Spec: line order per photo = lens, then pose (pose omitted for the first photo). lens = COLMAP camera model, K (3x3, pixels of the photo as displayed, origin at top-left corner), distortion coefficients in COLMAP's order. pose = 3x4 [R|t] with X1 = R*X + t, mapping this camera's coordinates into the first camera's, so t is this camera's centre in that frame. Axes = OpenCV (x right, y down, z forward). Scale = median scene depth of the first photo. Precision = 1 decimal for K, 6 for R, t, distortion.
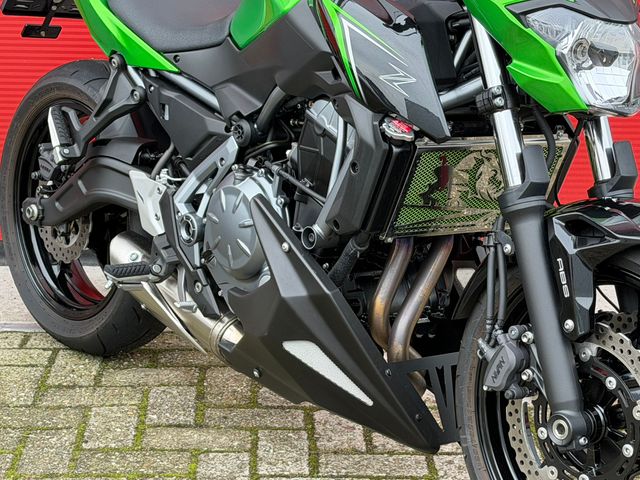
lens RADIAL K [[1567.8, 0, 319.5], [0, 1567.8, 253.8], [0, 0, 1]] dist [0.109240, 0.319930]
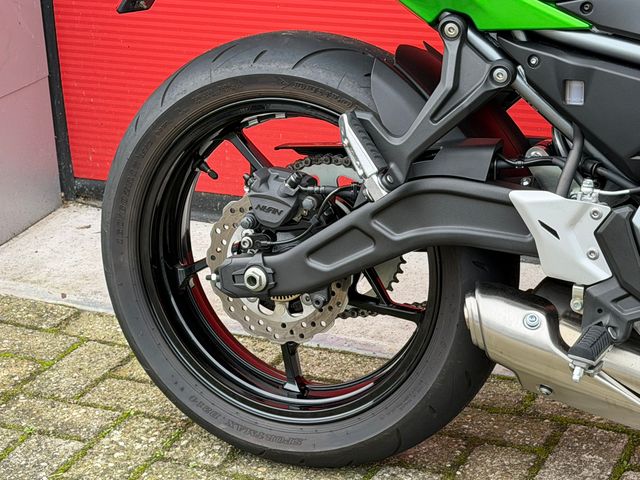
lens RADIAL K [[1567.8, 0, 319.5], [0, 1567.8, 253.8], [0, 0, 1]] dist [0.109240, 0.319930]
pose [[0.895560, -0.194167, 0.400340, -0.505044], [0.170732, 0.980844, 0.093787, -0.113176], [-0.410881, -0.015641, 0.911555, 0.492454]]
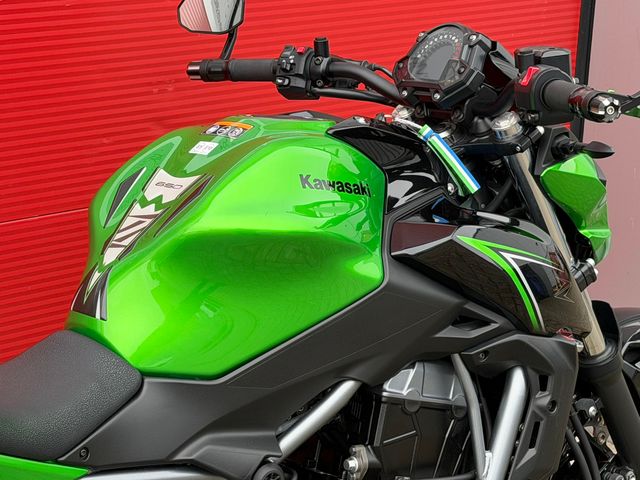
lens RADIAL K [[1560.8, 0, 320.5], [0, 1560.8, 241.1], [0, 0, 1]] dist [0.116816, -0.047793]
pose [[0.008262, -0.295308, 0.955367, -0.683581], [0.274832, 0.919277, 0.281775, -0.367771], [-0.961457, 0.260237, 0.088755, 0.910311]]
